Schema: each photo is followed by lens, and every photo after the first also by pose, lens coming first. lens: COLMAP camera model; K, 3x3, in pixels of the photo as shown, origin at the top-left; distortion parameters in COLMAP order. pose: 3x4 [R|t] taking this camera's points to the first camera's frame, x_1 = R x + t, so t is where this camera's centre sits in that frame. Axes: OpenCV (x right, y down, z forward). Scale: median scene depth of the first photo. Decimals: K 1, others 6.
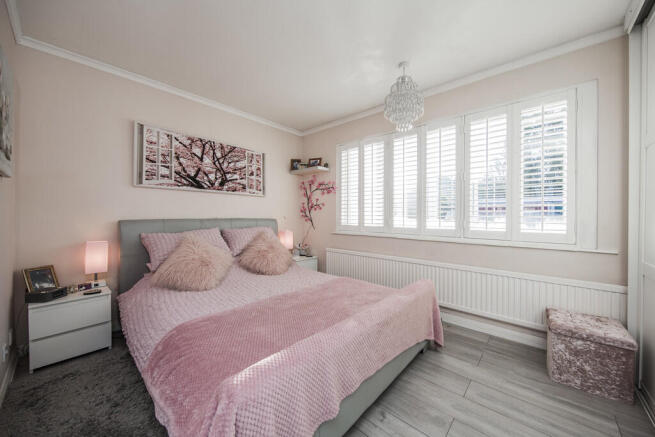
lens RADIAL K [[234.5, 0, 331.0], [0, 234.5, 217.6], [0, 0, 1]] dist [0.001023, -0.000451]
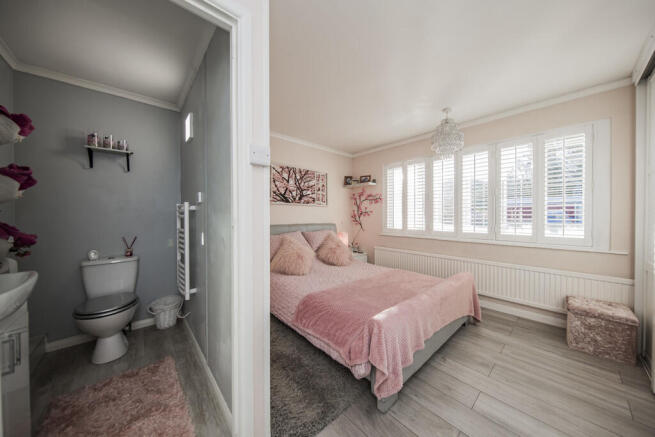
lens RADIAL K [[210.4, 0, 329.5], [0, 210.4, 218.4], [0, 0, 1]] dist [-0.004859, -0.000130]
pose [[0.992826, -0.003440, -0.119517, -0.209434], [0.003807, 0.999989, 0.002841, -0.042464], [0.119506, -0.003275, 0.992828, -0.258443]]
